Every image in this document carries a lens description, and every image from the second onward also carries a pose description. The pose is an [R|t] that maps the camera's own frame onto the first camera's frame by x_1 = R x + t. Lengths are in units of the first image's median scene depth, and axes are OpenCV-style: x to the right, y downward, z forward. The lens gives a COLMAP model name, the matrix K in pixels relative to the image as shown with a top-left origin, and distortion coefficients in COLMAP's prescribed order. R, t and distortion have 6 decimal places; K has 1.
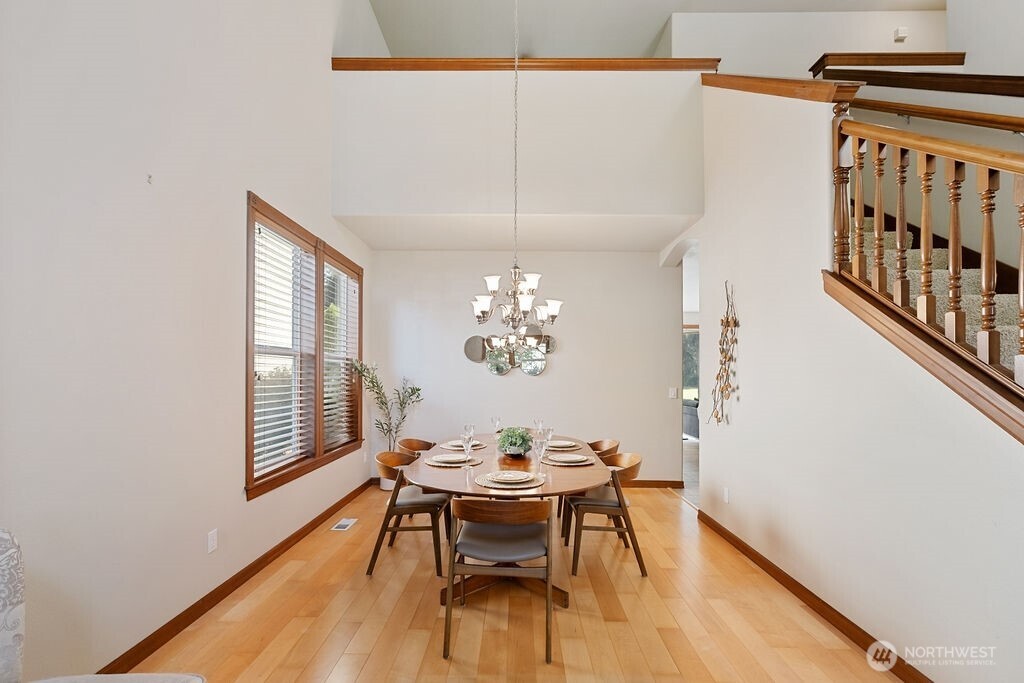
lens RADIAL K [[443.5, 0, 515.1], [0, 443.5, 369.5], [0, 0, 1]] dist [-0.010614, 0.005945]
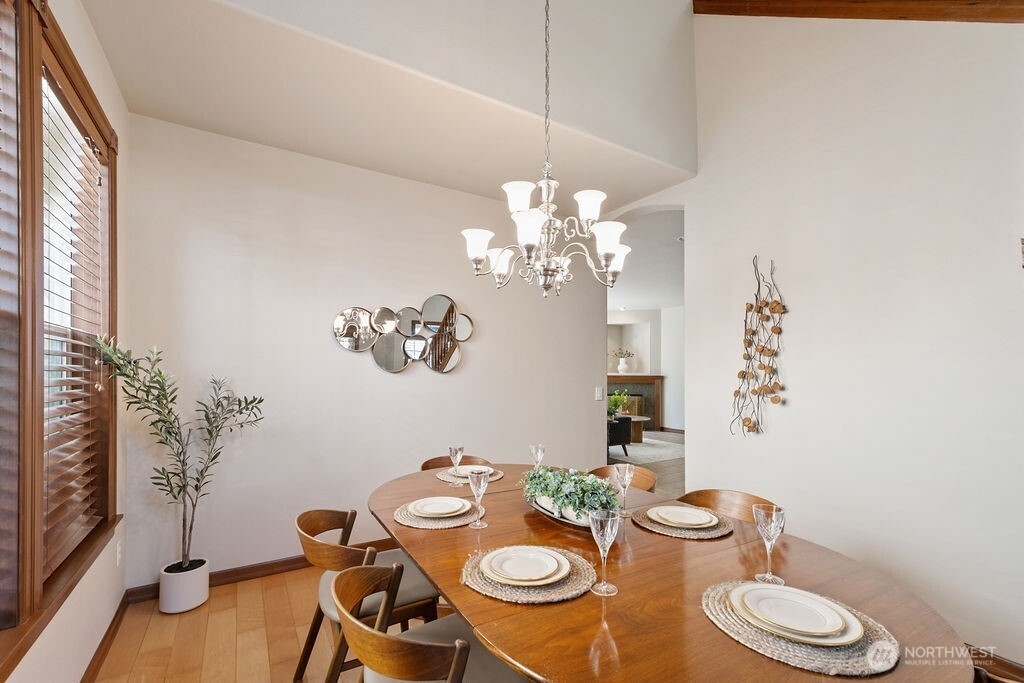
lens RADIAL K [[443.5, 0, 509.1], [0, 443.5, 367.8], [0, 0, 1]] dist [-0.010614, 0.005945]
pose [[0.850143, 0.003212, 0.526541, -0.242536], [-0.006313, 0.999972, 0.004094, 0.002408], [-0.526513, -0.006804, 0.850140, 0.410461]]
